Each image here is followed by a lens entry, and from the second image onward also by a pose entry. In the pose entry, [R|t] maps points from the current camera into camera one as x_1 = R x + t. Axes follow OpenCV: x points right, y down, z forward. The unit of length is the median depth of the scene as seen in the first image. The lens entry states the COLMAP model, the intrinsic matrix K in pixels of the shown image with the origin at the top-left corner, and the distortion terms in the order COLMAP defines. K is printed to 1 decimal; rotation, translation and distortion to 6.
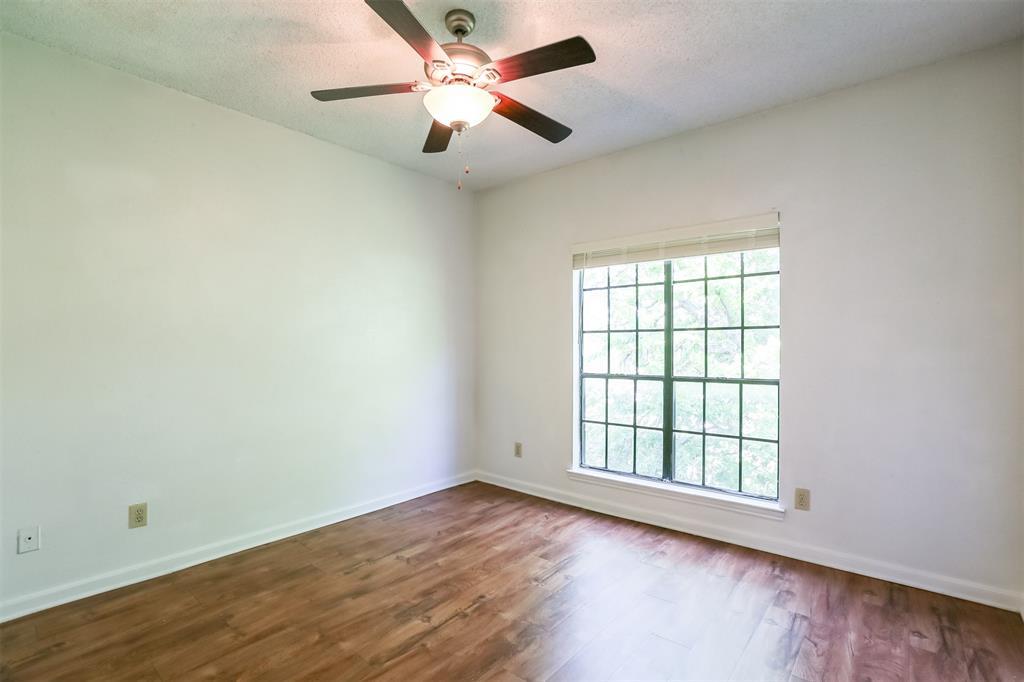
lens RADIAL K [[481.7, 0, 512.0], [0, 481.7, 341.0], [0, 0, 1]] dist [-0.046699, 0.018941]
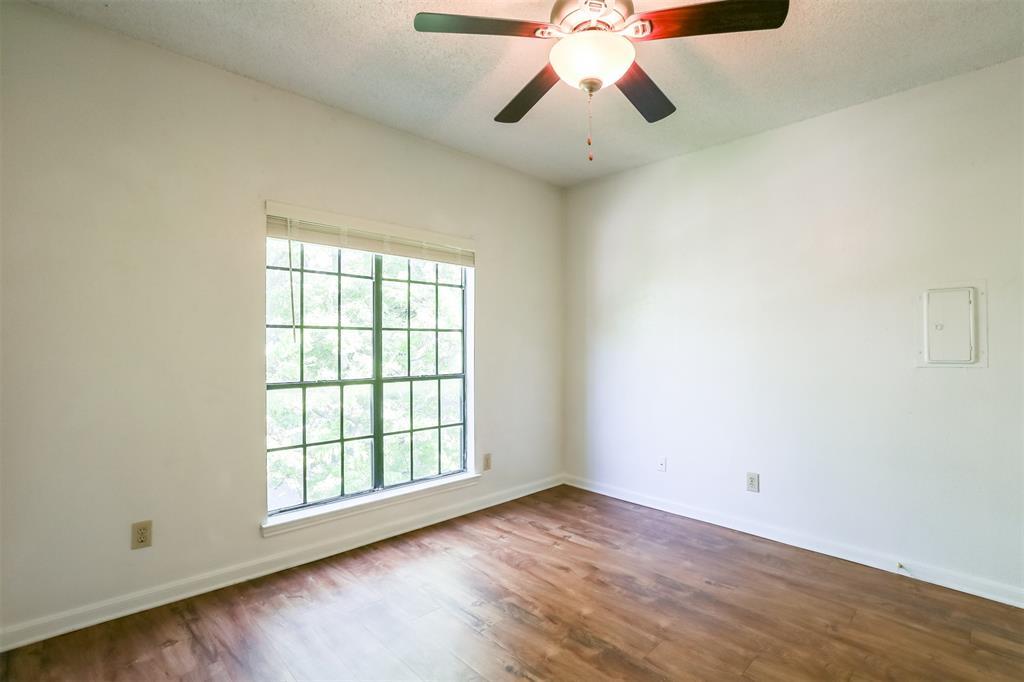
lens RADIAL K [[481.7, 0, 512.0], [0, 481.7, 341.0], [0, 0, 1]] dist [-0.046699, 0.018941]
pose [[0.101074, 0.008852, 0.994840, -0.673549], [-0.013069, 0.999886, -0.007569, 0.005362], [-0.994793, -0.012236, 0.101178, 0.742879]]
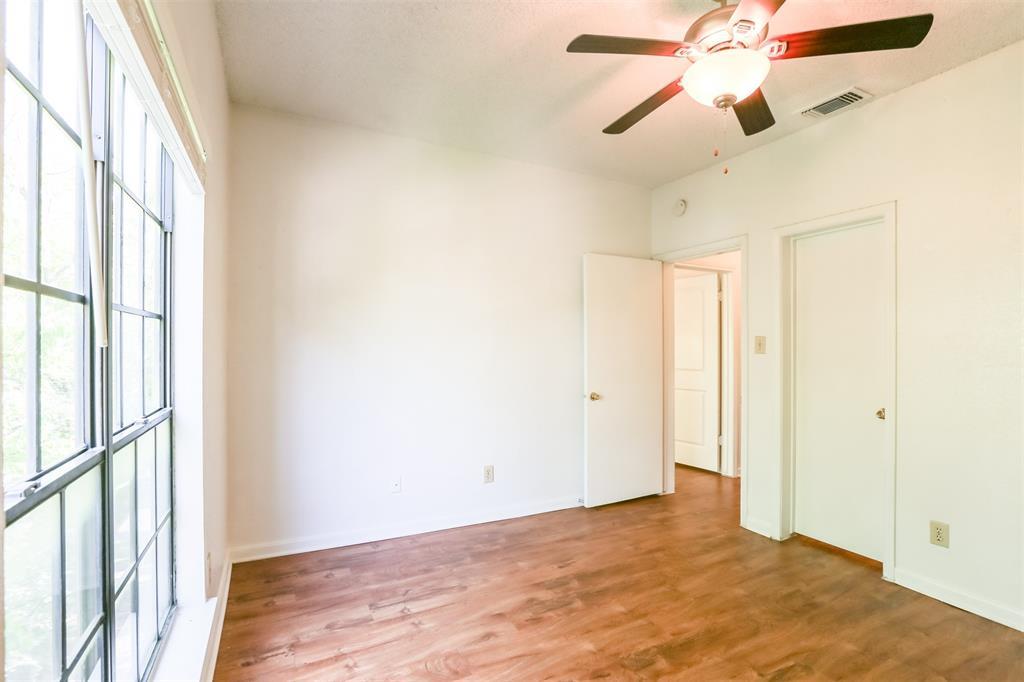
lens RADIAL K [[473.7, 0, 515.2], [0, 473.7, 346.8], [0, 0, 1]] dist [-0.029915, 0.000751]
pose [[-0.925982, -0.002174, 0.377561, -0.054934], [-0.009655, 0.999793, -0.017922, 0.014311], [-0.377444, -0.020241, -0.925811, 1.366150]]
